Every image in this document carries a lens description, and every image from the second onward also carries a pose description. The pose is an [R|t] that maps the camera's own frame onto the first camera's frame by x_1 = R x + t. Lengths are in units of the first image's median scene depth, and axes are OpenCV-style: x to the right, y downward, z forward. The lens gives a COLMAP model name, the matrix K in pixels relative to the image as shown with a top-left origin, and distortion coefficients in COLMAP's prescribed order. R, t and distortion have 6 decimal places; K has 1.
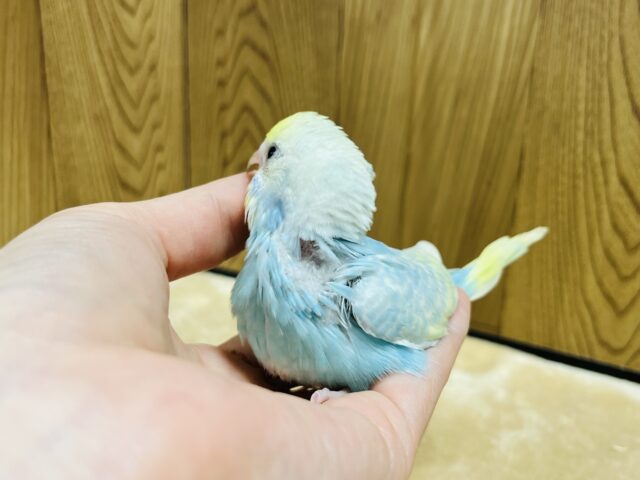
lens RADIAL K [[679.1, 0, 320.0], [0, 679.1, 240.0], [0, 0, 1]] dist [0.001820, -0.000393]
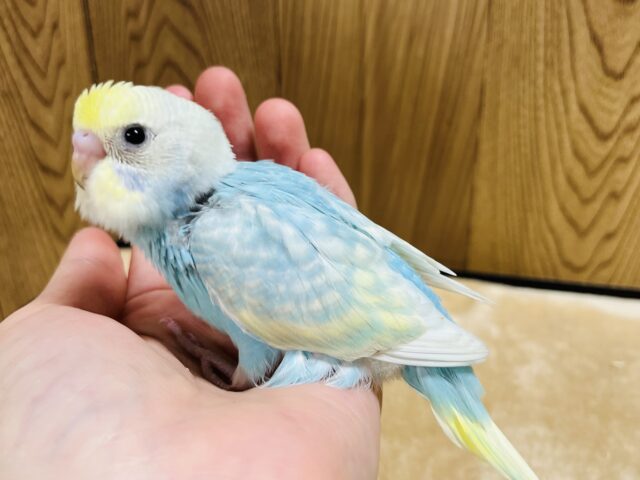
lens RADIAL K [[679.1, 0, 320.0], [0, 679.1, 240.0], [0, 0, 1]] dist [0.001820, -0.000393]
pose [[0.960418, -0.153261, 0.232611, -0.189357], [0.124610, 0.983209, 0.133313, -0.071662], [-0.249137, -0.099050, 0.963390, 0.082845]]
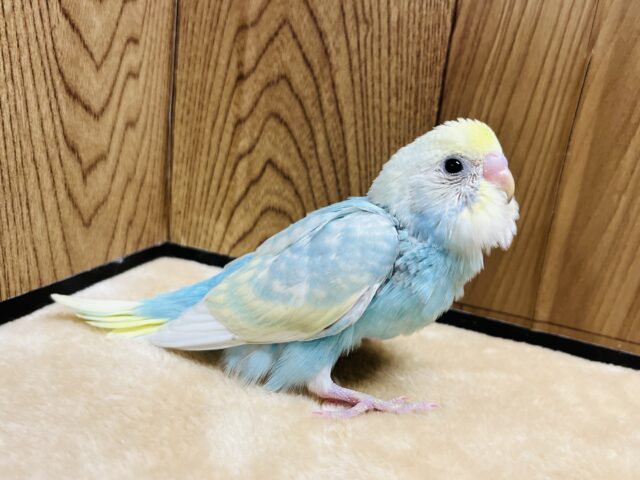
lens RADIAL K [[679.1, 0, 320.0], [0, 679.1, 240.0], [0, 0, 1]] dist [0.001820, -0.000393]
pose [[0.987129, 0.029208, 0.157234, -0.196193], [-0.027362, 0.999529, -0.013898, 0.044786], [-0.157565, 0.009417, 0.987464, 0.489308]]
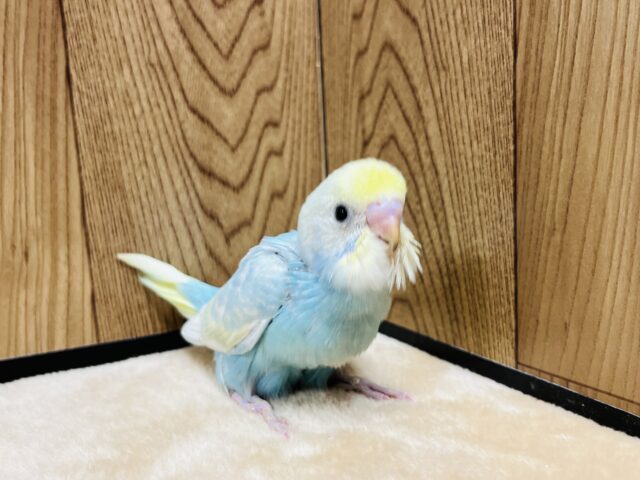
lens RADIAL K [[679.1, 0, 320.0], [0, 679.1, 240.0], [0, 0, 1]] dist [0.001820, -0.000393]
pose [[0.854526, 0.008090, -0.519346, 0.186674], [-0.082011, 0.989438, -0.119527, 0.067531], [0.512894, 0.144731, 0.846164, 0.558370]]
